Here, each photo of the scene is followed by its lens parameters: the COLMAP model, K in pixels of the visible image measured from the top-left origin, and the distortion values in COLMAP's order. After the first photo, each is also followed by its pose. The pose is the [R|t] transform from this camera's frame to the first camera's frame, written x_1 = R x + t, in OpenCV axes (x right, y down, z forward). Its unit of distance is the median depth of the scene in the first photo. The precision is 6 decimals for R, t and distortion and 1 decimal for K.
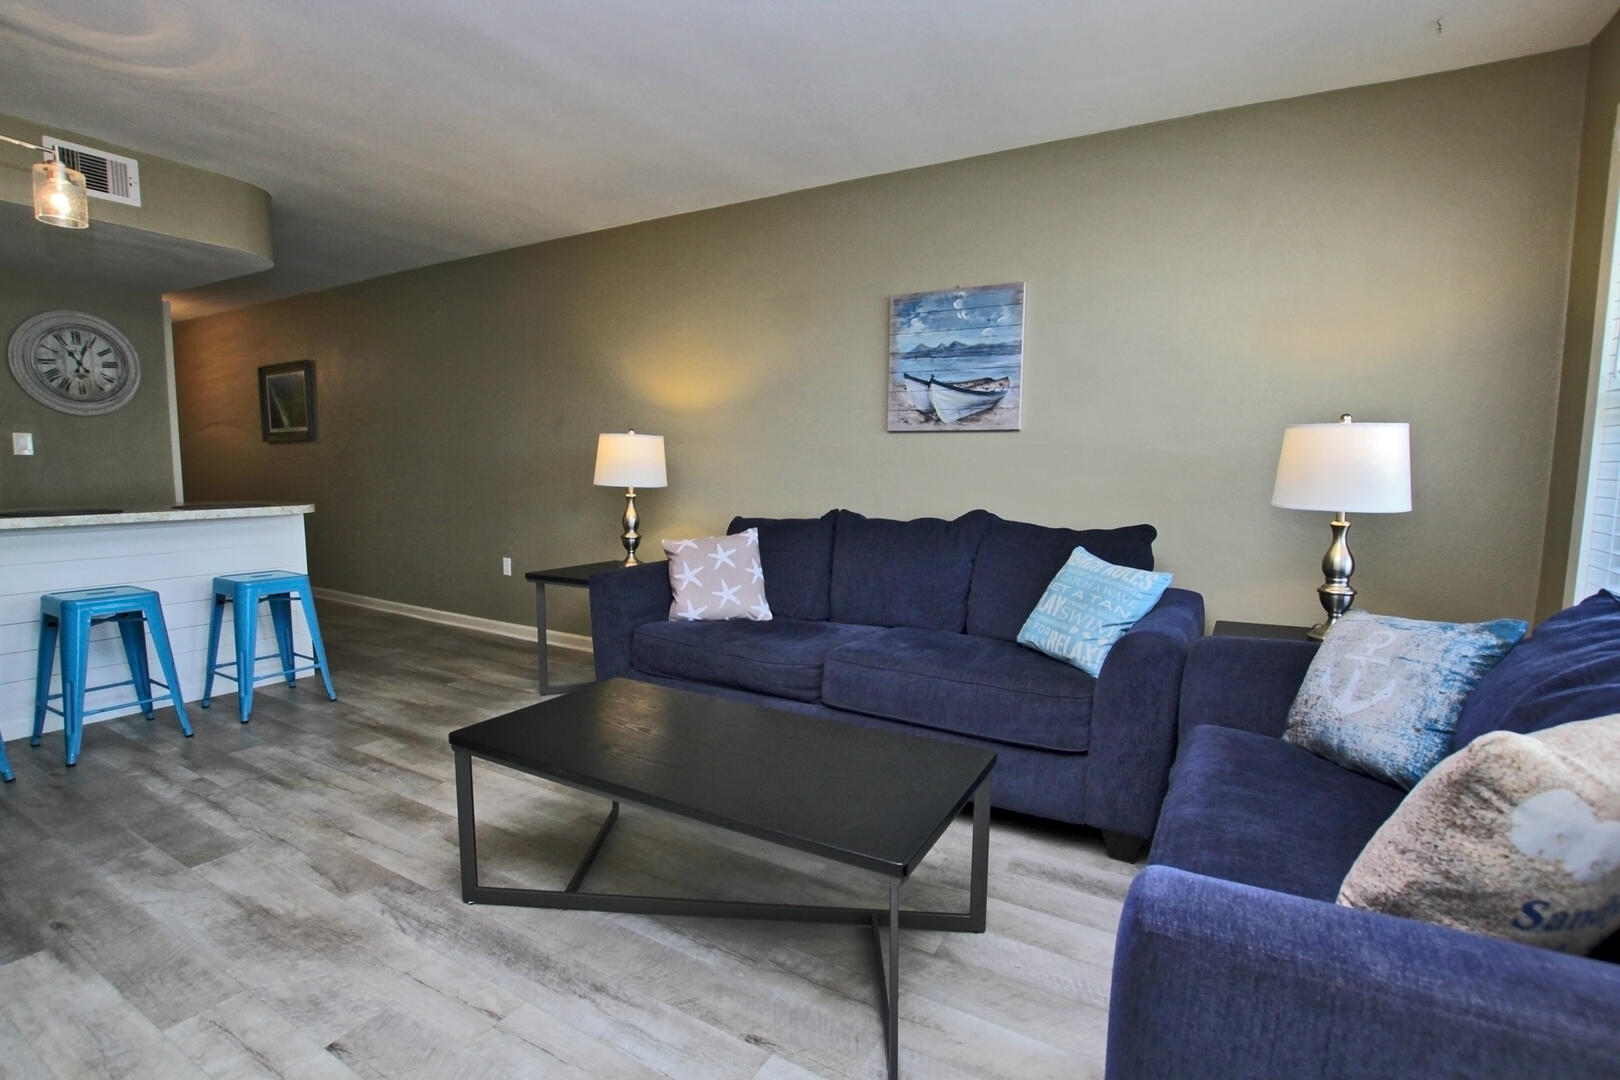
lens RADIAL K [[751.1, 0, 812.3], [0, 751.1, 547.3], [0, 0, 1]] dist [-0.030379, 0.000142]
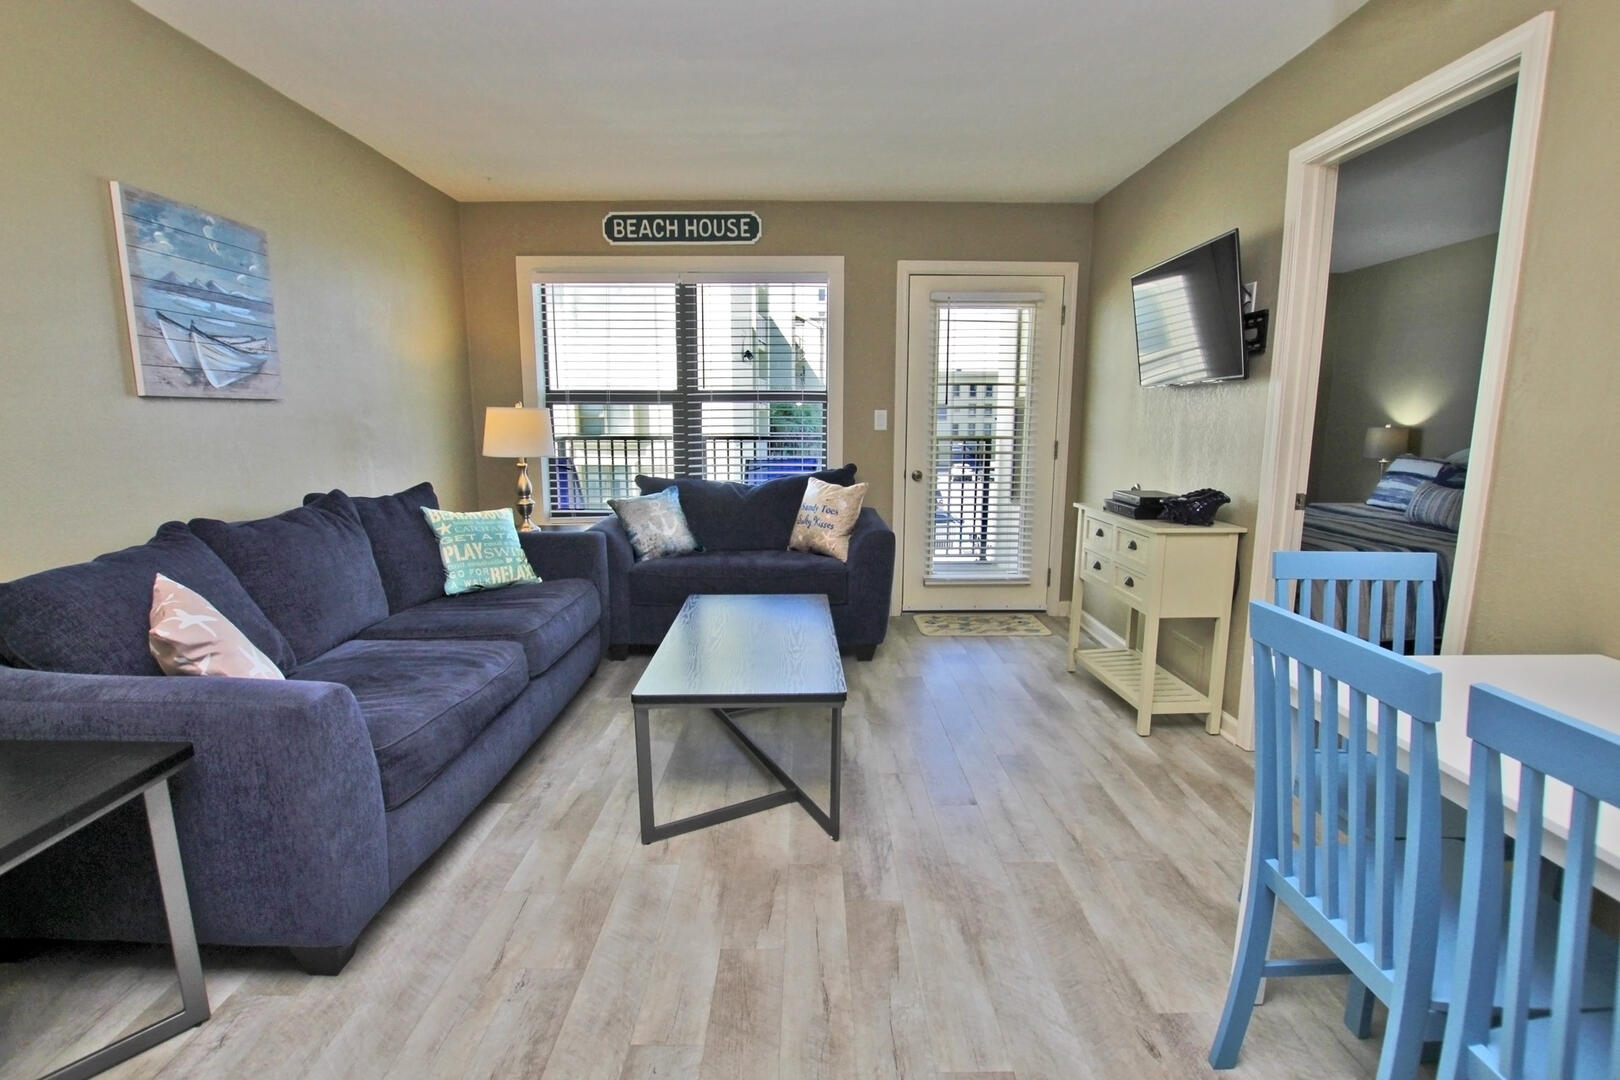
lens RADIAL K [[751.1, 0, 812.3], [0, 751.1, 547.3], [0, 0, 1]] dist [-0.030379, 0.000142]
pose [[-0.502383, -0.161340, 0.849459, -0.801859], [0.084345, 0.968606, 0.233853, -0.135719], [-0.860521, 0.189132, -0.473004, 0.883758]]
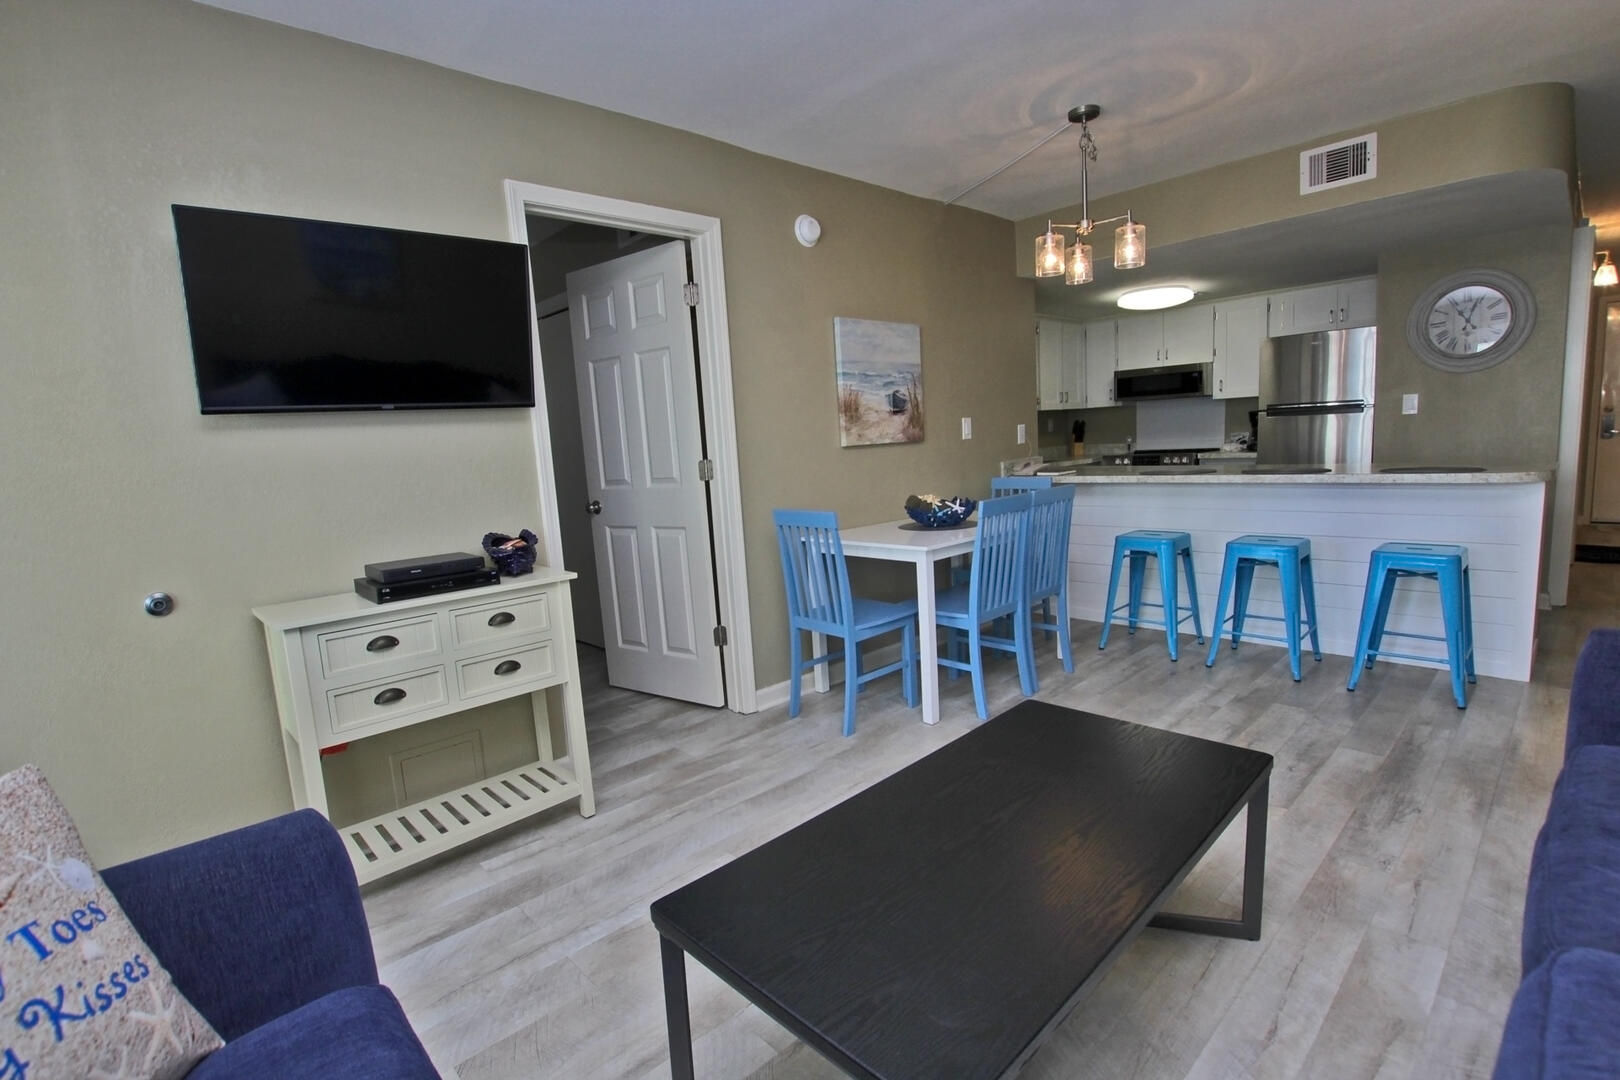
lens RADIAL K [[751.1, 0, 812.3], [0, 751.1, 547.3], [0, 0, 1]] dist [-0.030379, 0.000142]
pose [[-0.293451, 0.142816, -0.945246, 0.358209], [-0.048480, 0.985282, 0.163916, -0.080759], [0.954744, 0.093927, -0.282209, 0.563931]]
